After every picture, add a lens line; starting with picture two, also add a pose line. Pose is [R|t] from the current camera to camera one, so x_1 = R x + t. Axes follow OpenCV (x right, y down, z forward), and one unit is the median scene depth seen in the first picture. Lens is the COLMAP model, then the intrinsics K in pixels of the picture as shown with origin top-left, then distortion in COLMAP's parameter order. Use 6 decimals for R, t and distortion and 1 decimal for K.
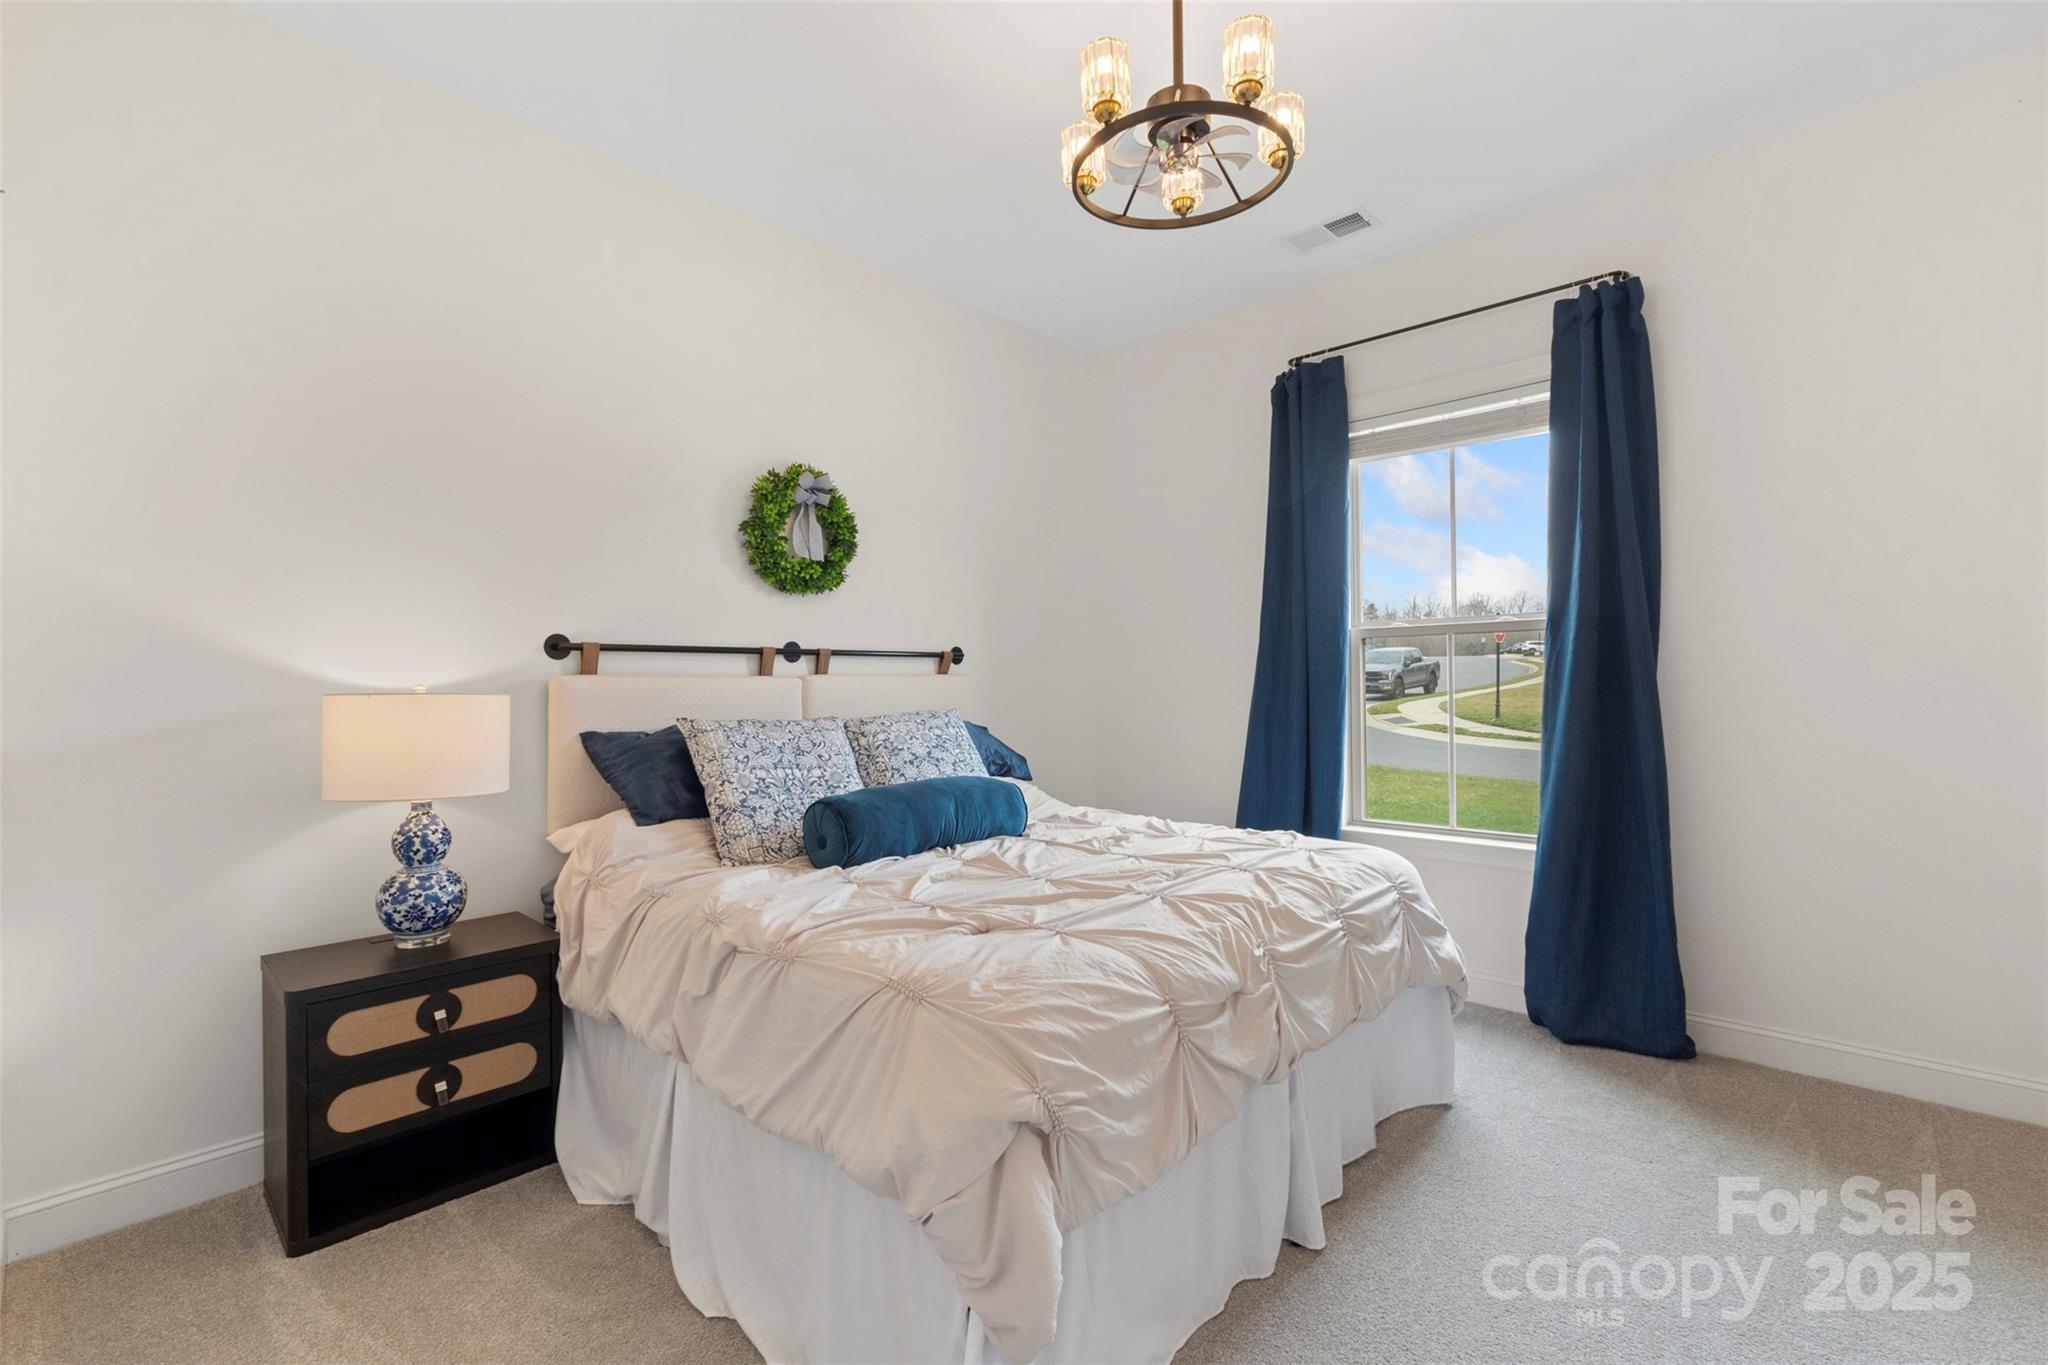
lens RADIAL K [[917.4, 0, 1027.4], [0, 917.4, 682.3], [0, 0, 1]] dist [-0.002453, -0.000275]
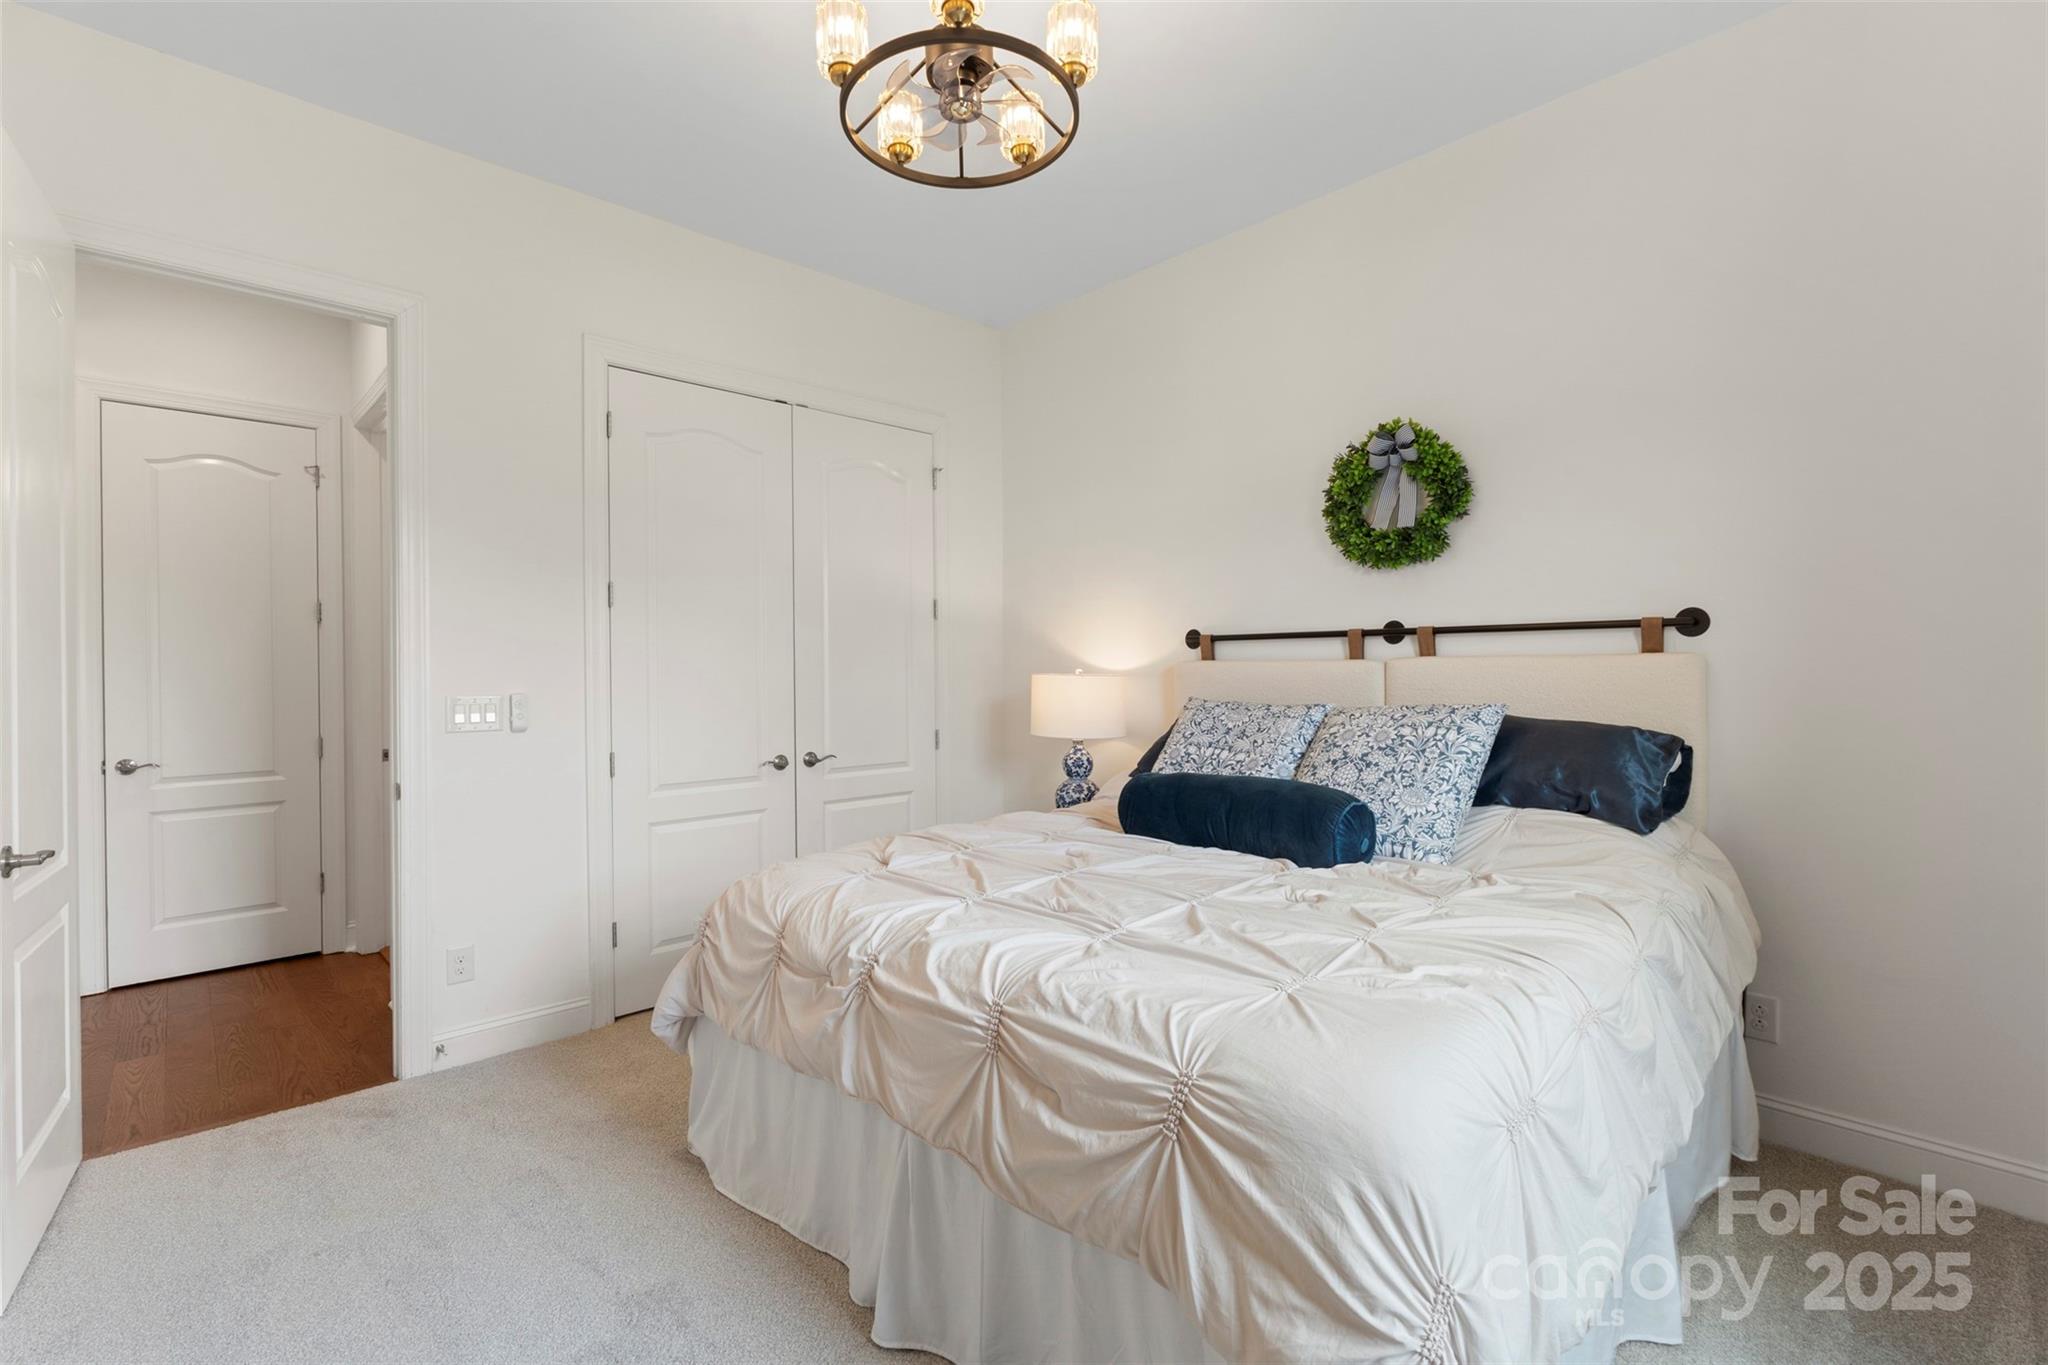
lens RADIAL K [[917.4, 0, 1027.4], [0, 917.4, 682.3], [0, 0, 1]] dist [-0.002453, -0.000275]
pose [[-0.031148, 0.019534, -0.999324, 0.662039], [0.007108, 0.999788, 0.019321, -0.003863], [0.999490, -0.006501, -0.031280, 0.666886]]
